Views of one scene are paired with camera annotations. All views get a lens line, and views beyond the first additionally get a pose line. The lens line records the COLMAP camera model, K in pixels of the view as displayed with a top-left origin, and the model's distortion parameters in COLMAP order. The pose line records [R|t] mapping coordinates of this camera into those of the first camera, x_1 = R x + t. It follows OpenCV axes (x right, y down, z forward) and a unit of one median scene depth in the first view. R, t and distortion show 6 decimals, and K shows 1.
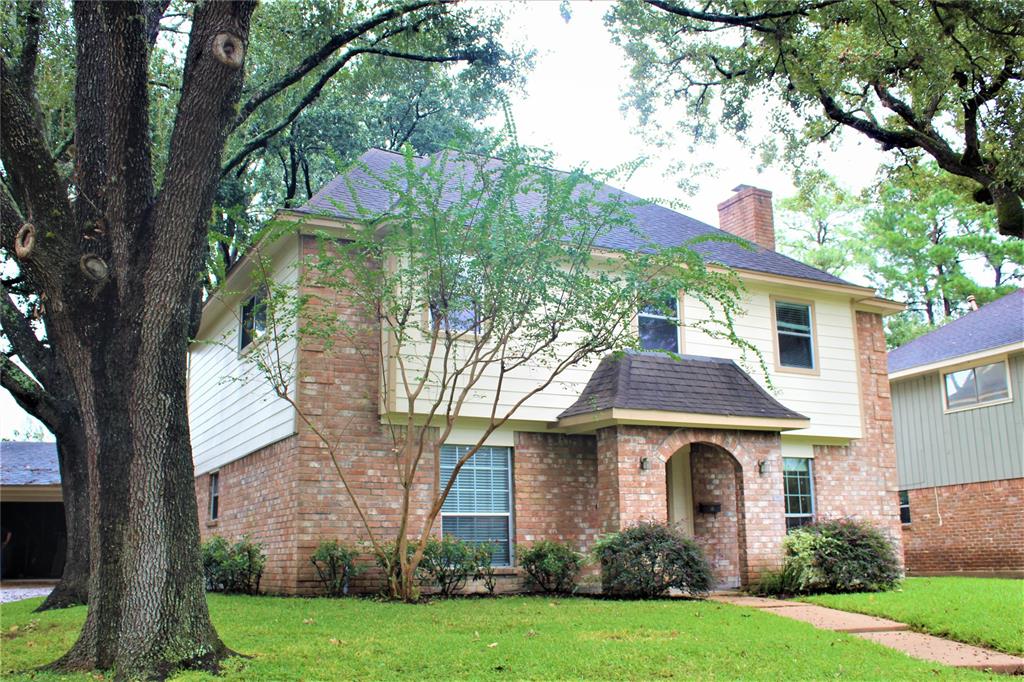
lens RADIAL K [[1027.3, 0, 512.0], [0, 1027.3, 341.0], [0, 0, 1]] dist [-0.092252, 0.002987]
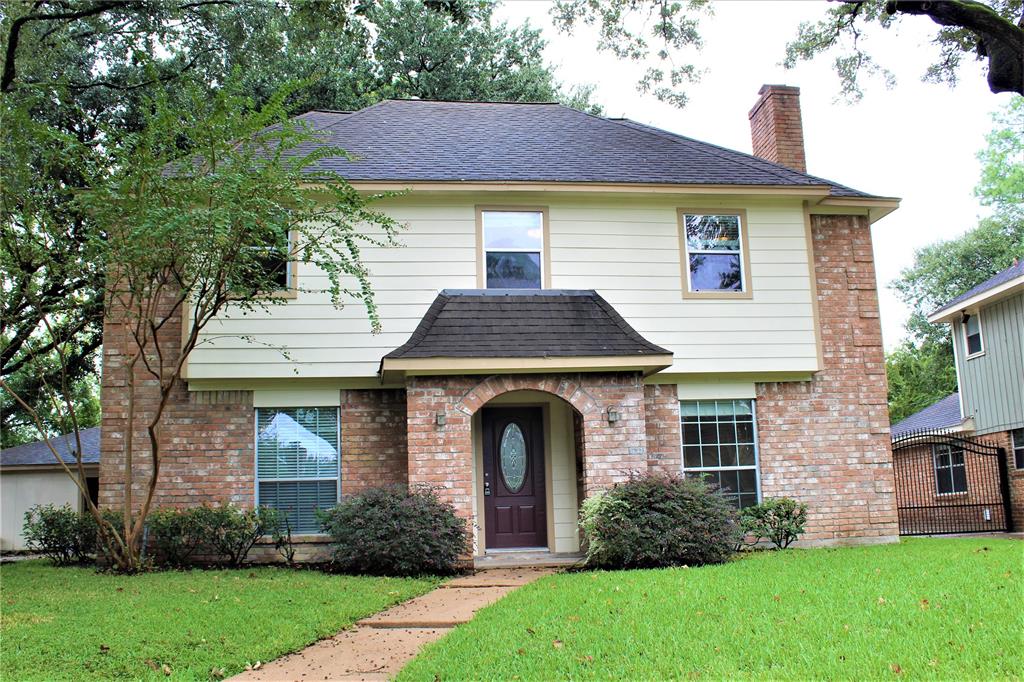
lens RADIAL K [[984.1, 0, 512.0], [0, 984.1, 341.0], [0, 0, 1]] dist [-0.109029, 0.011905]
pose [[0.931135, -0.077826, -0.356274, 0.464223], [0.092019, 0.995491, 0.023036, 0.037050], [0.352875, -0.054233, 0.934097, 0.220402]]
